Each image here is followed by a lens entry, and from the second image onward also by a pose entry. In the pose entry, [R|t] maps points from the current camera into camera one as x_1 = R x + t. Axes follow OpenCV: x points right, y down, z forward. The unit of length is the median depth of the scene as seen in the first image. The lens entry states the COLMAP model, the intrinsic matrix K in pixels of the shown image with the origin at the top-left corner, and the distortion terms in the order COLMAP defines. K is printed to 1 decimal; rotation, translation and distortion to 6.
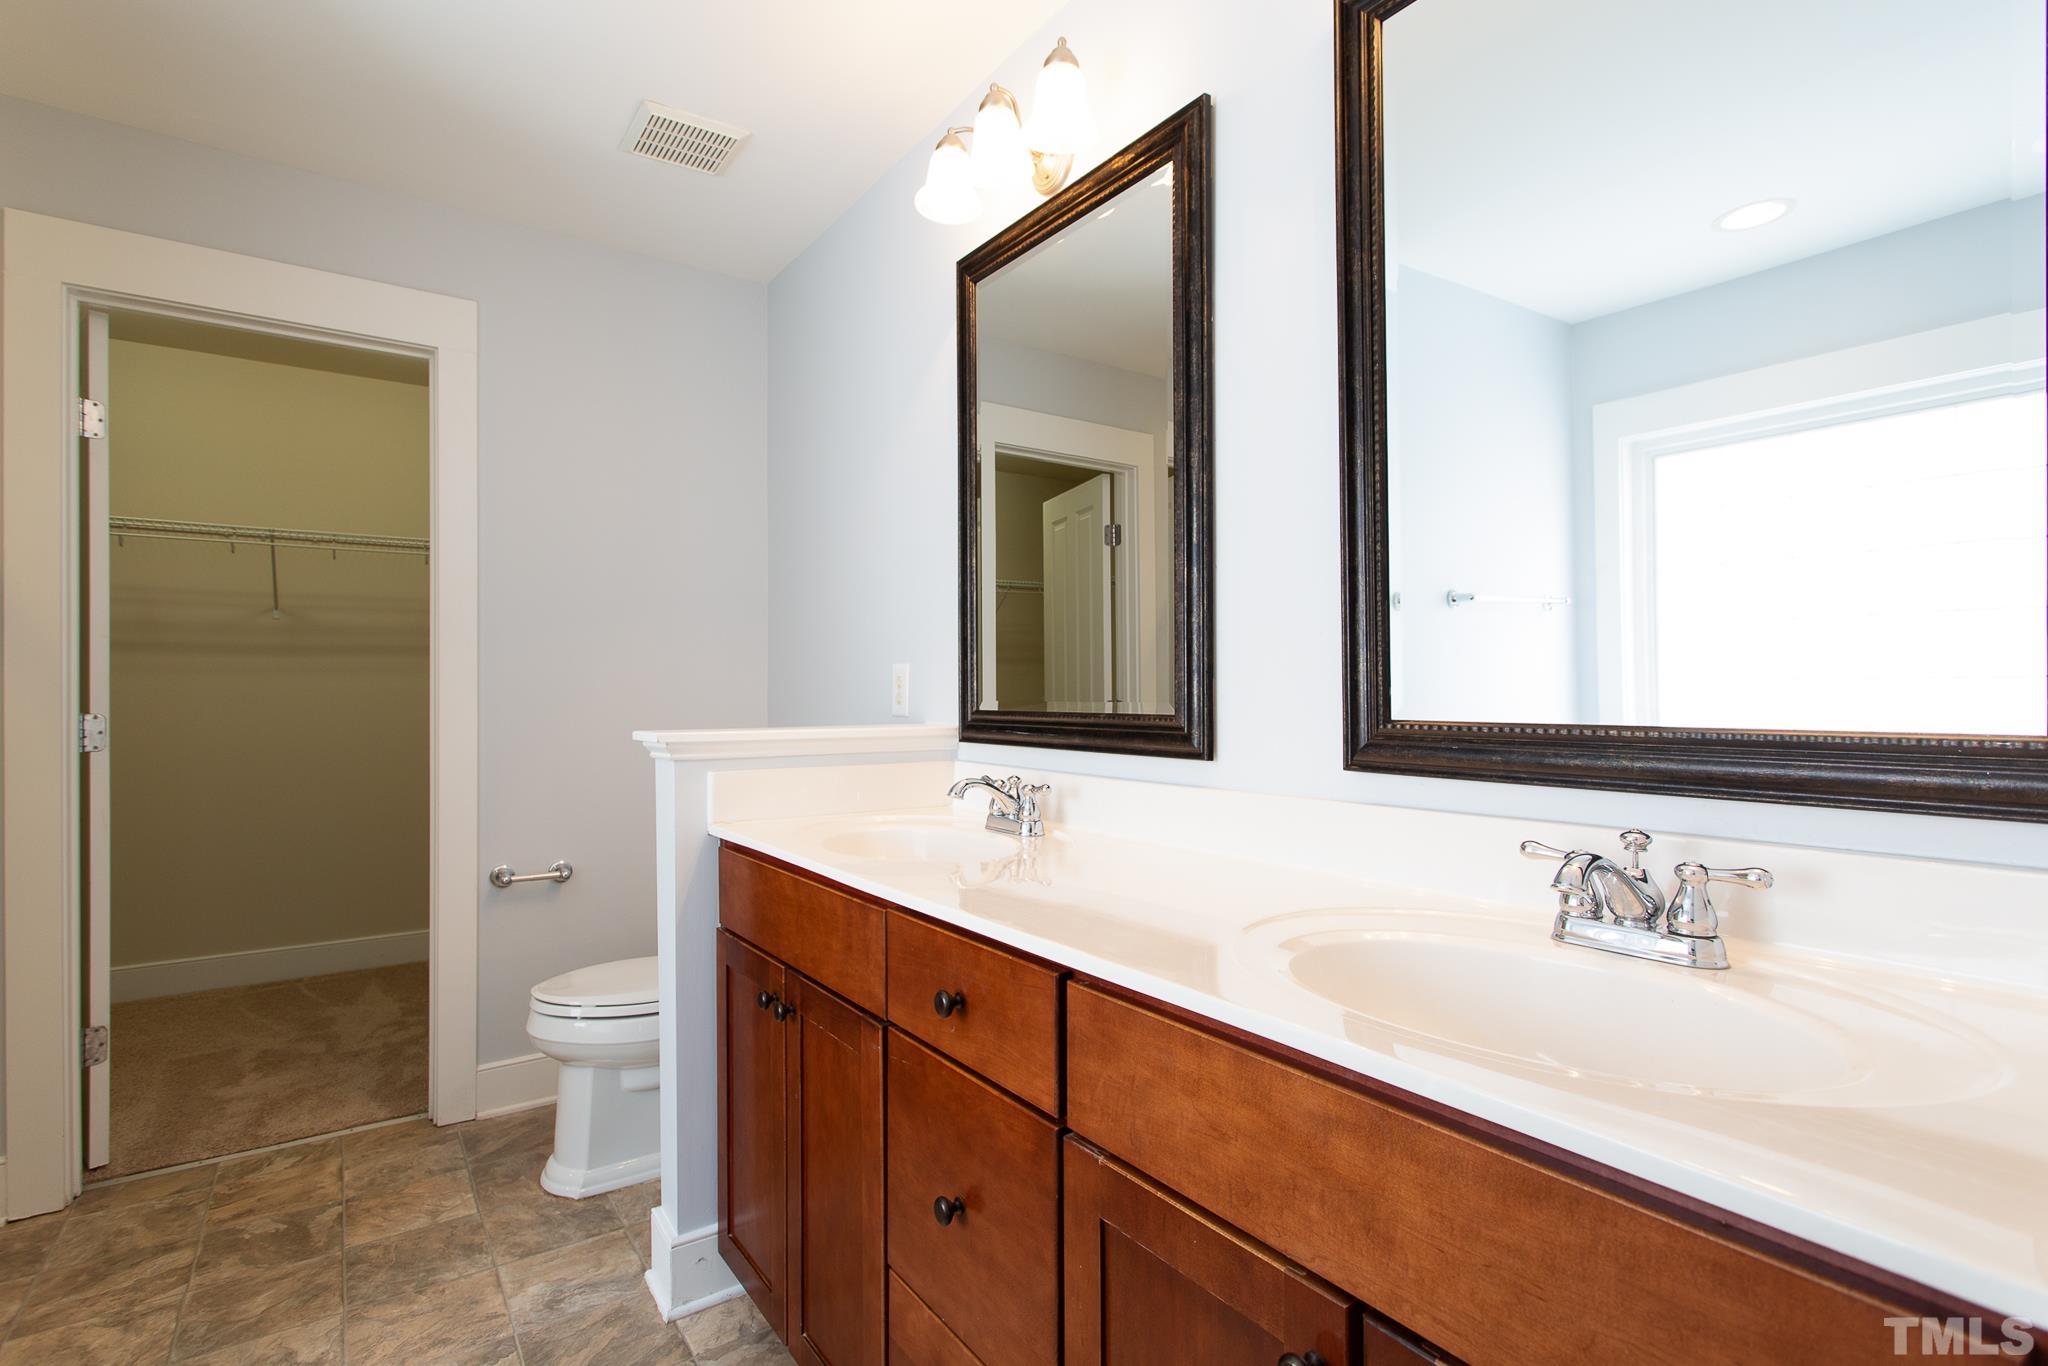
lens RADIAL K [[974.0, 0, 1016.7], [0, 974.0, 686.2], [0, 0, 1]] dist [0.004340, 0.000915]
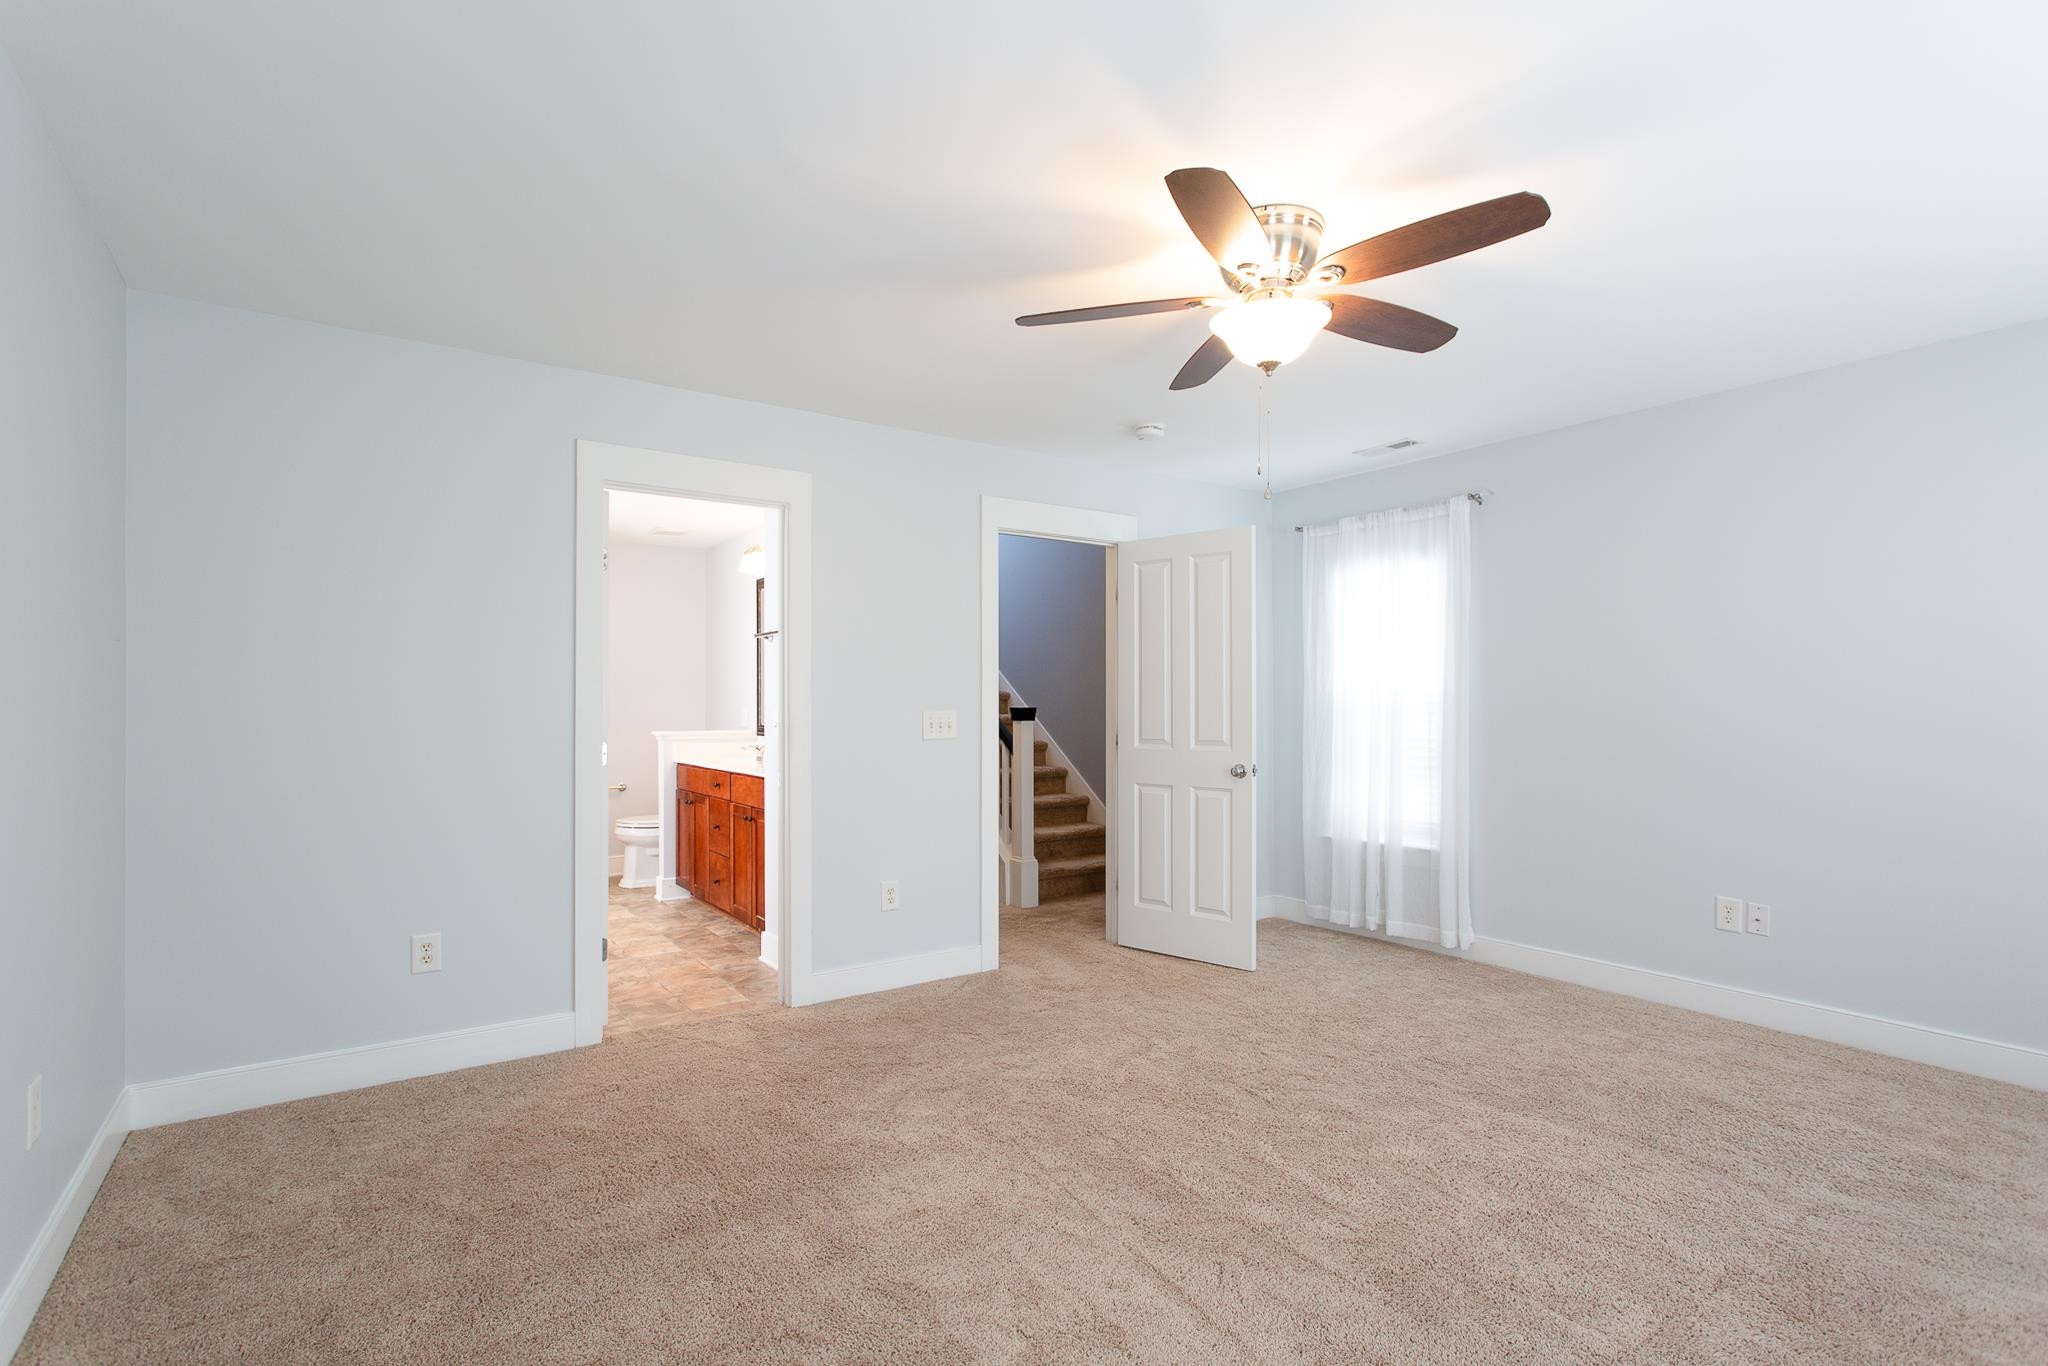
lens RADIAL K [[974.0, 0, 1016.7], [0, 974.0, 686.2], [0, 0, 1]] dist [0.004340, 0.000915]
pose [[0.999943, 0.005191, -0.009306, 0.954841], [-0.005312, 0.999901, -0.012993, -0.074668], [0.009238, 0.013042, 0.999872, -2.506571]]
